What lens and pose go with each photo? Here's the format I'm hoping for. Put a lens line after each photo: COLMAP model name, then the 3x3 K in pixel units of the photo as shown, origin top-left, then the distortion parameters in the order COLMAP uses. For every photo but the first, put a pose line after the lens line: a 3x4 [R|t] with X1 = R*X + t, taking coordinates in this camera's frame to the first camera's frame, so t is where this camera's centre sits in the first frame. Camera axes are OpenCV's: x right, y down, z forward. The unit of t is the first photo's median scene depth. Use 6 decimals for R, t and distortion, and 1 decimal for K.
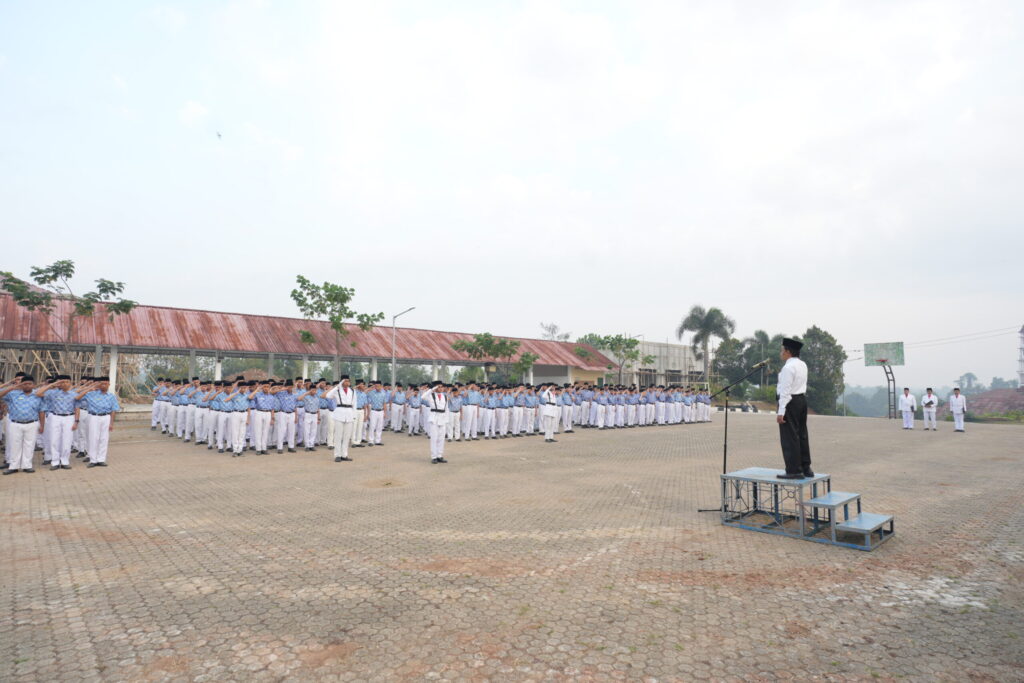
lens RADIAL K [[602.5, 0, 512.0], [0, 602.5, 341.5], [0, 0, 1]] dist [0.001784, -0.000110]
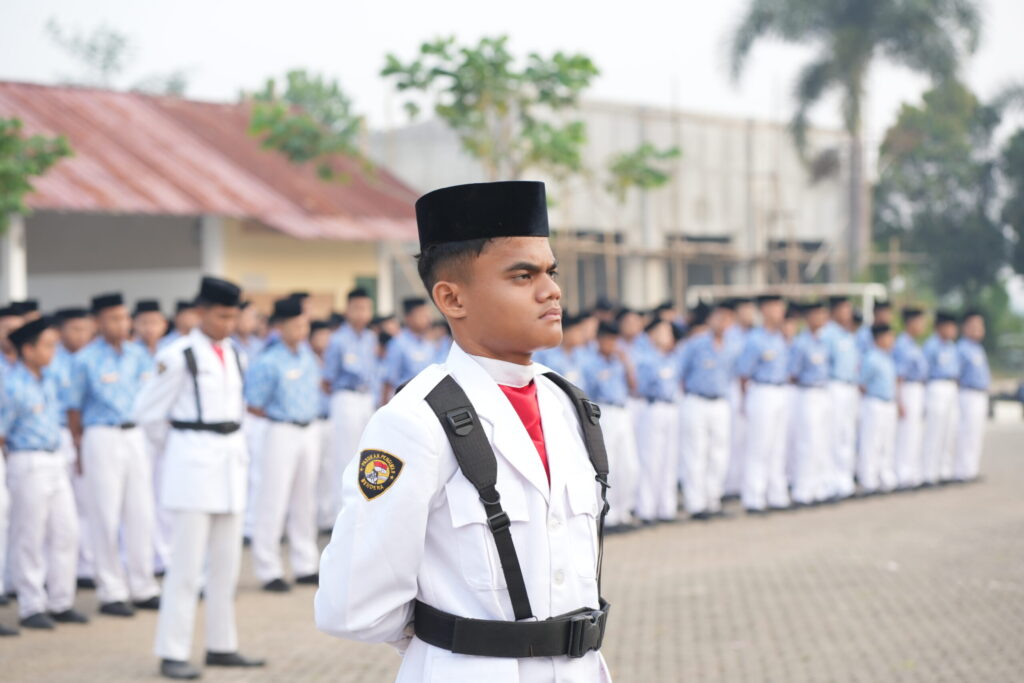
lens RADIAL K [[2344.3, 0, 512.0], [0, 2344.3, 341.5], [0, 0, 1]] dist [0.004141, -0.351806]
pose [[0.967720, -0.026149, 0.250669, -0.002254], [0.006352, 0.996818, 0.079463, 0.019998], [-0.251950, -0.075306, 0.964806, 0.227327]]
